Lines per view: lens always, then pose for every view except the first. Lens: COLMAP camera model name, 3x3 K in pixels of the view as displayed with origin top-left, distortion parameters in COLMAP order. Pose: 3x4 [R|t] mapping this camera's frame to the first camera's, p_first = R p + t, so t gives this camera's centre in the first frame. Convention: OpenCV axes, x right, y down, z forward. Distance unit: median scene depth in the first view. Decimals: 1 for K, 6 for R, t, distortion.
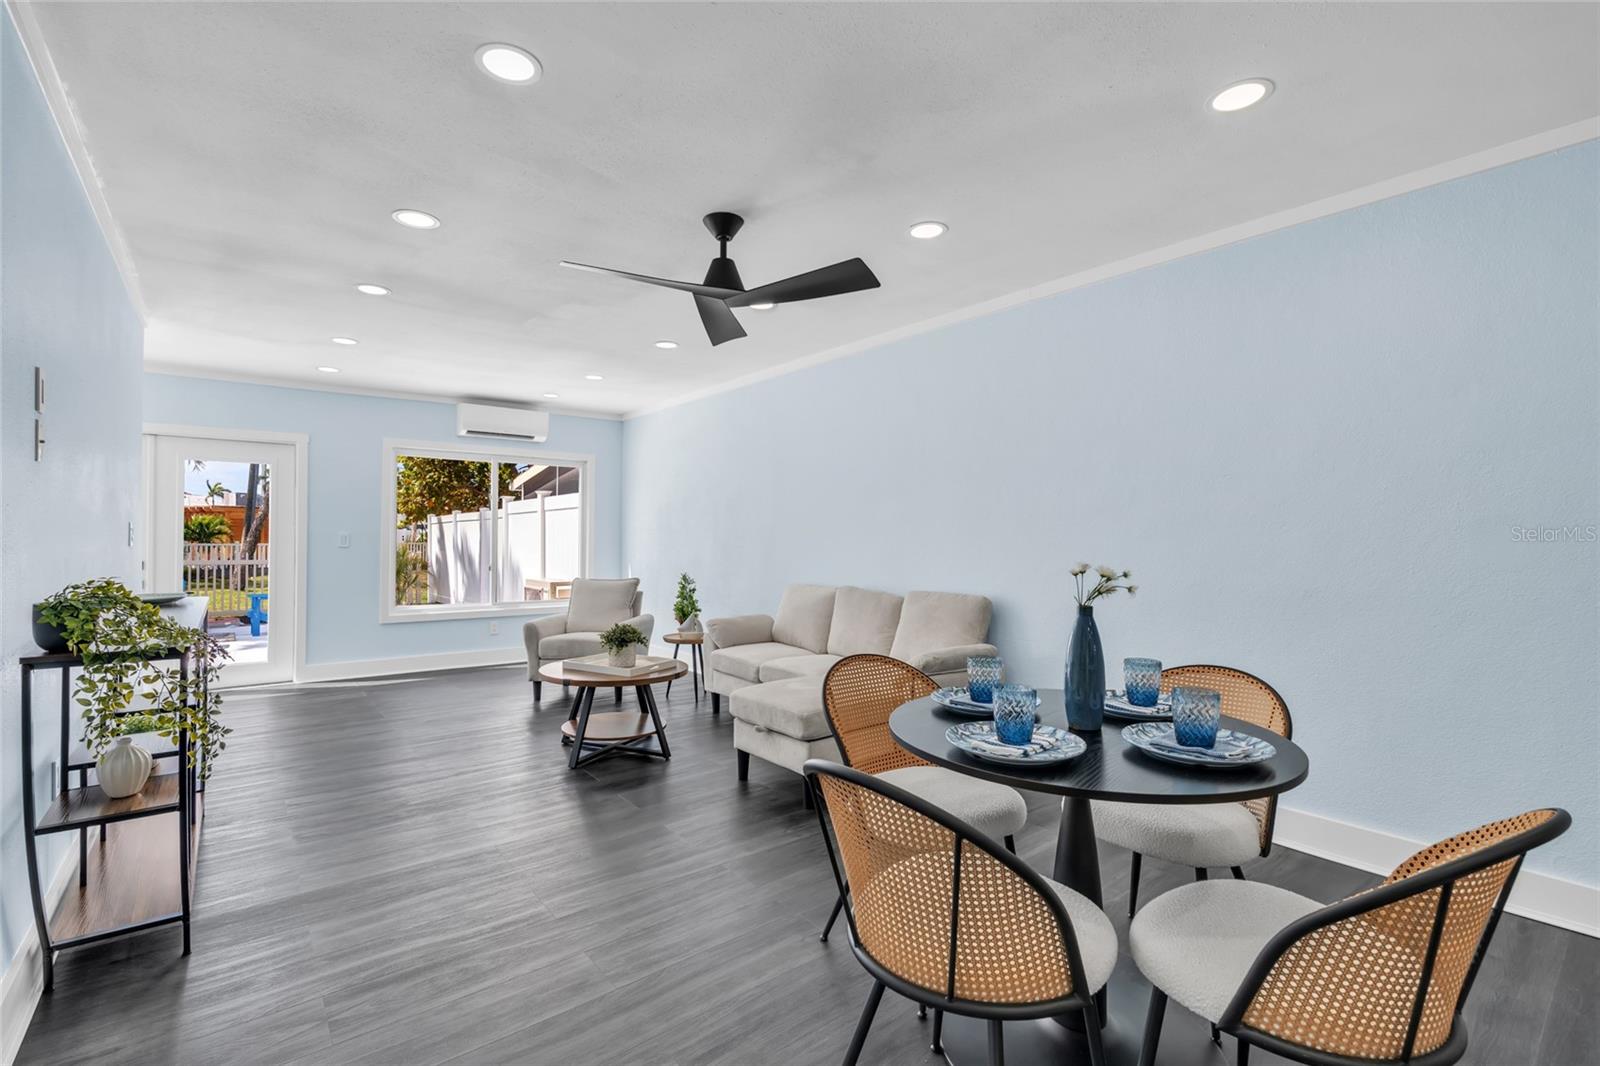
lens RADIAL K [[705.9, 0, 802.1], [0, 705.9, 537.2], [0, 0, 1]] dist [-0.001055, -0.000281]
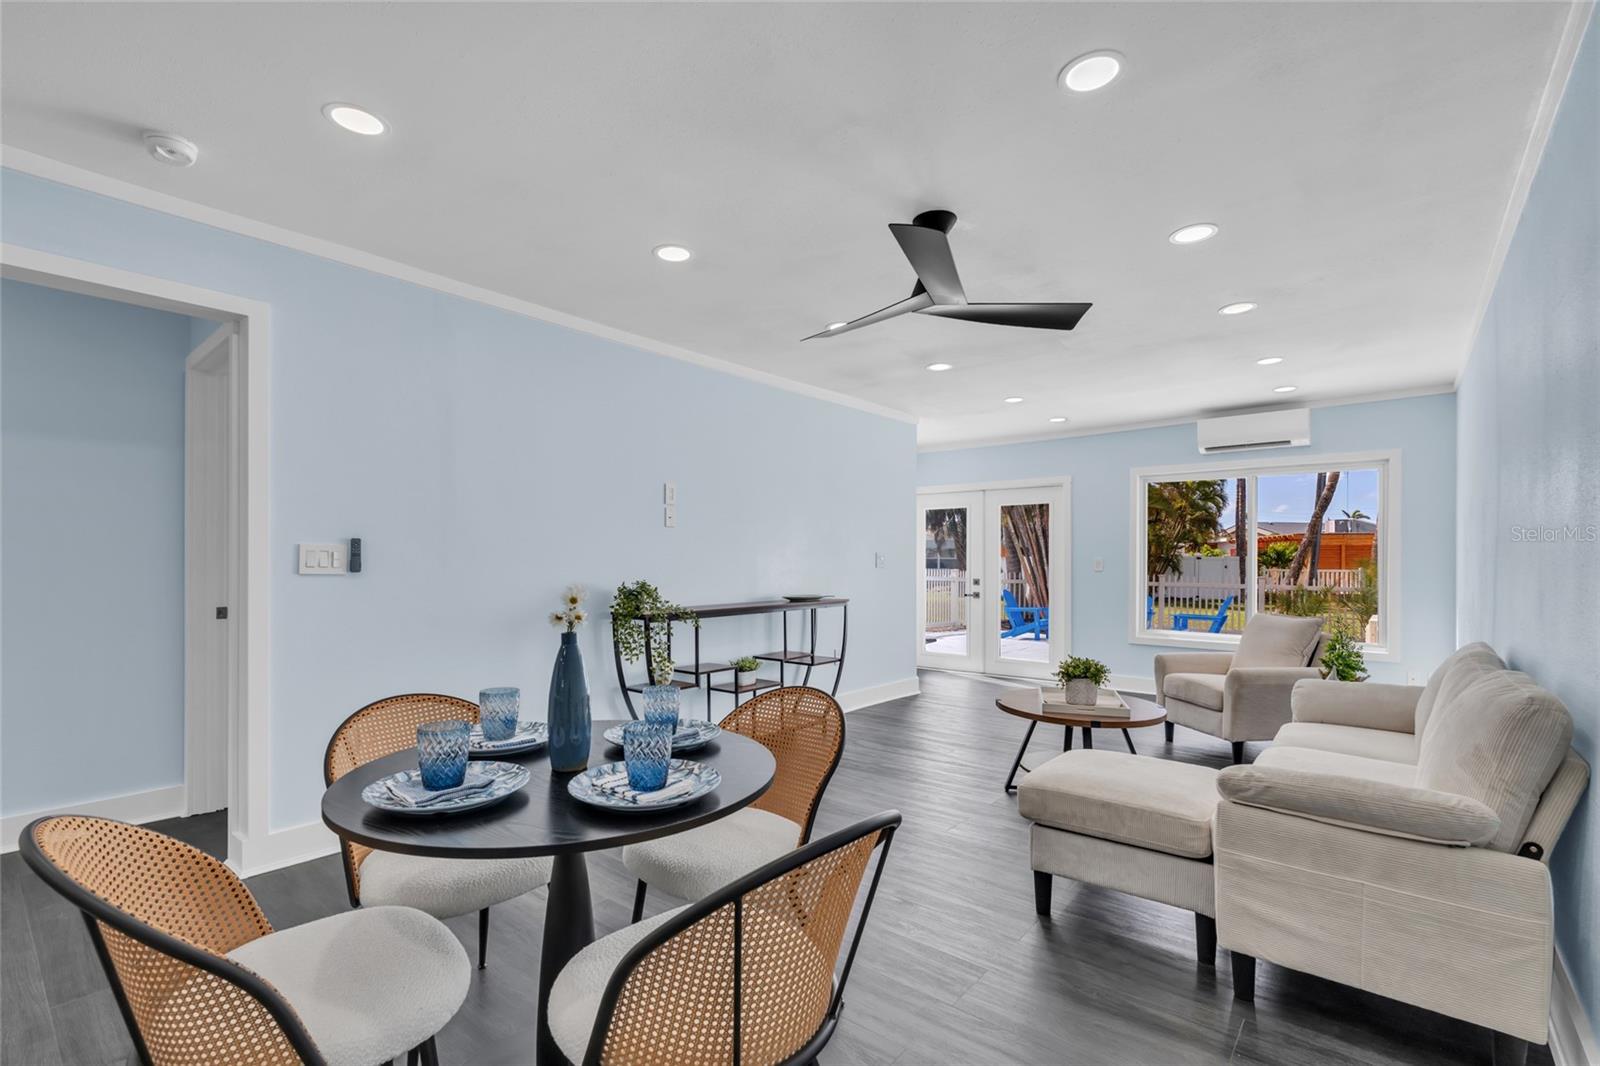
lens RADIAL K [[714.9, 0, 800.8], [0, 714.9, 563.2], [0, 0, 1]] dist [-0.000221, 0.000281]
pose [[0.194956, -0.000940, -0.980811, 0.482792], [-0.000741, 0.999999, -0.001106, 0.003732], [0.980812, 0.000943, 0.194956, 0.397725]]
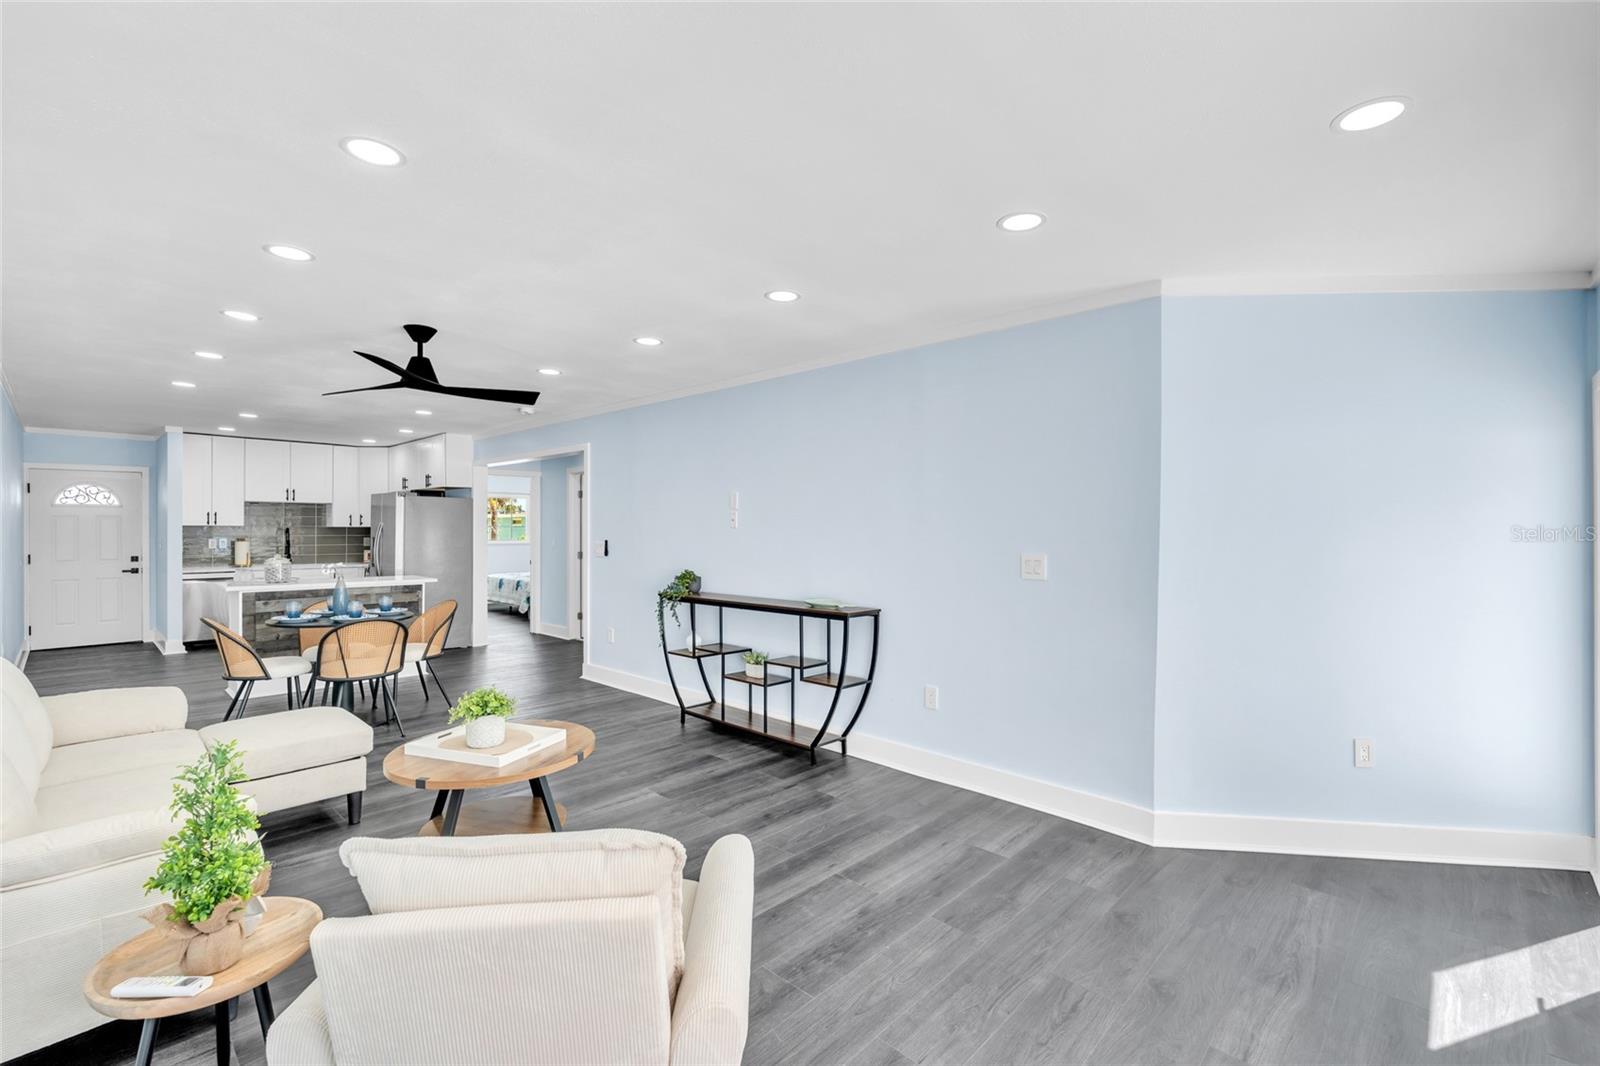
lens RADIAL K [[699.4, 0, 800.0], [0, 699.4, 533.0], [0, 0, 1]] dist [-0.001646, -0.000250]
pose [[-0.991754, -0.005958, -0.128018, -0.426128], [-0.006731, 0.999962, 0.005603, -0.043882], [0.127980, 0.006419, -0.991756, 1.514137]]
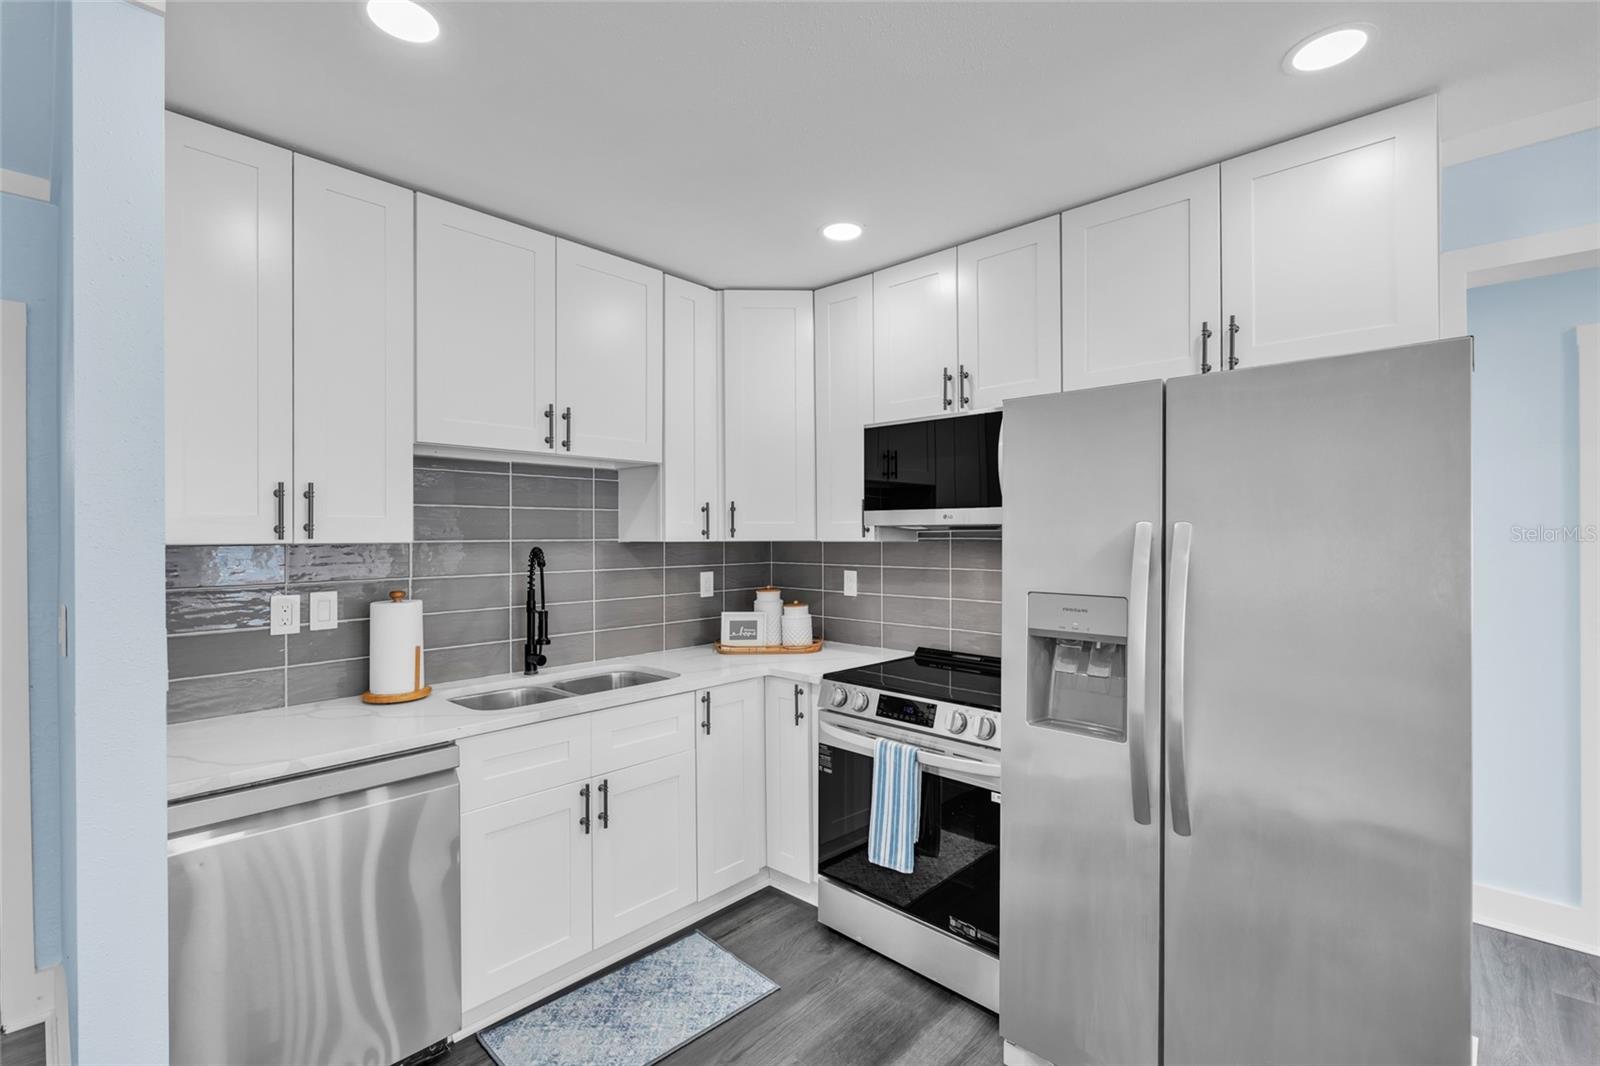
lens RADIAL K [[711.8, 0, 801.5], [0, 711.8, 537.6], [0, 0, 1]] dist [-0.000372, -0.000788]
pose [[-0.990627, -0.000362, -0.136597, 0.606763], [-0.000918, 0.999992, 0.004009, -0.047901], [0.136594, 0.004096, -0.990619, -0.007075]]
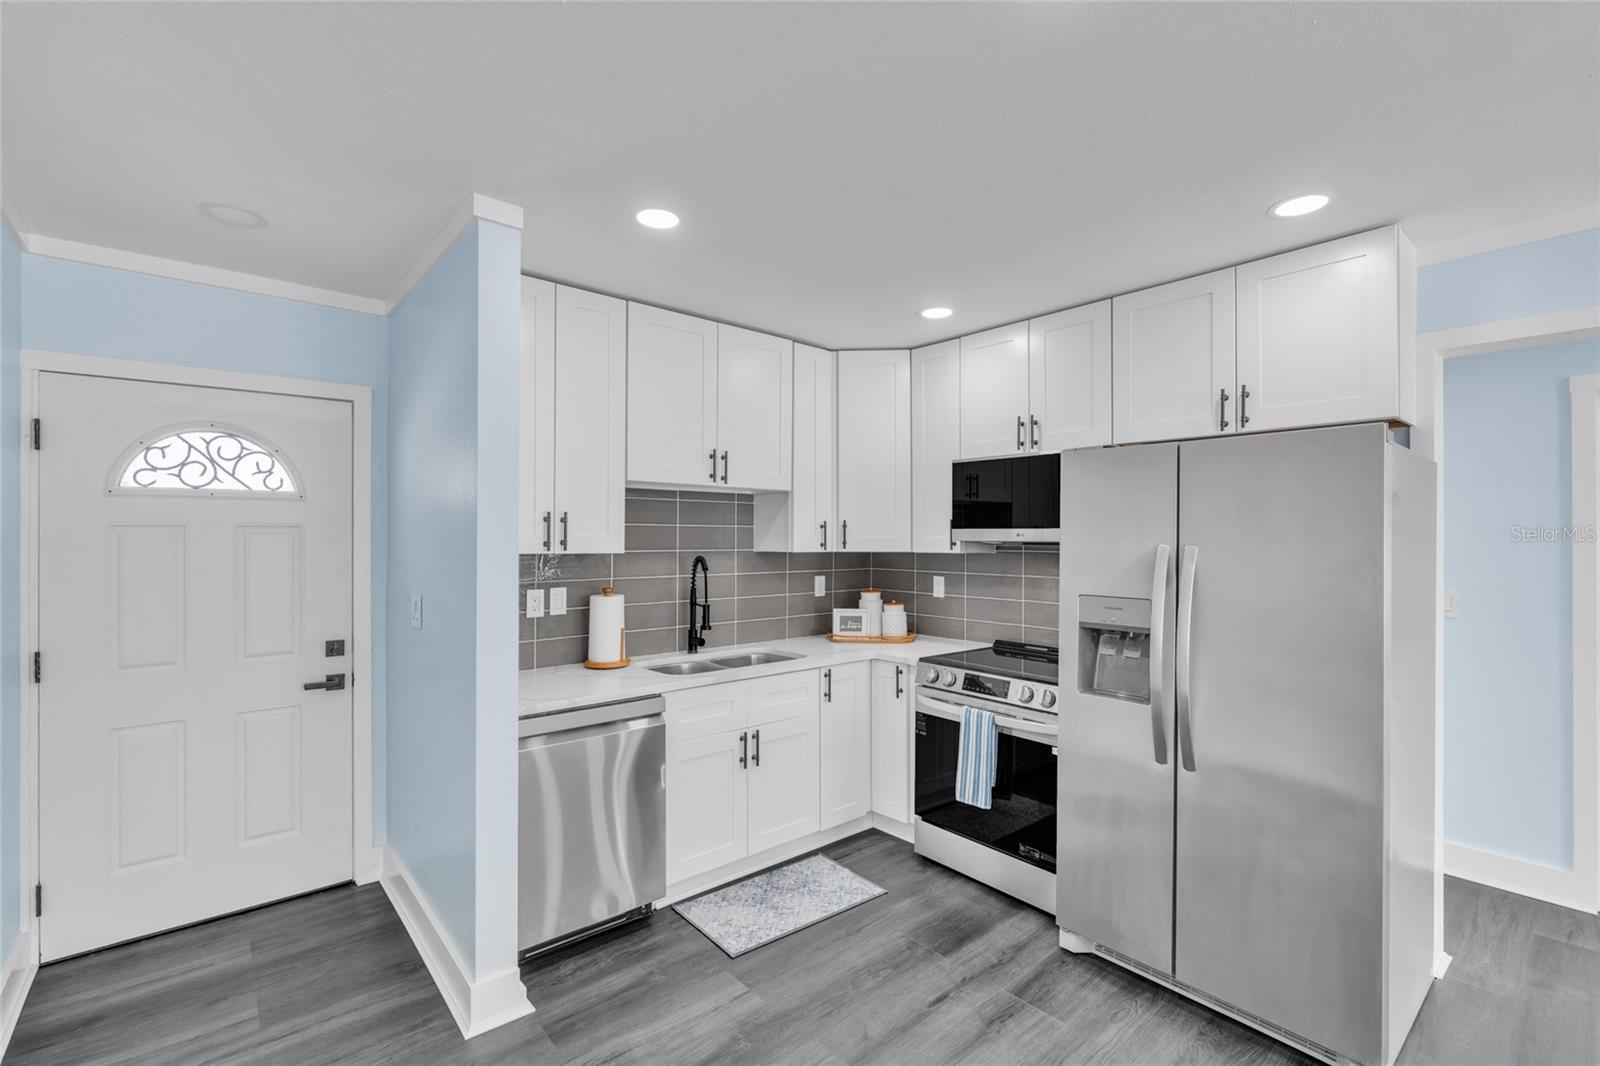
lens RADIAL K [[705.9, 0, 802.1], [0, 705.9, 537.2], [0, 0, 1]] dist [-0.001055, -0.000281]
pose [[-0.999533, -0.006850, -0.029786, 0.652822], [-0.006838, 0.999976, -0.000525, -0.057906], [0.029789, -0.000321, -0.999556, 0.145096]]
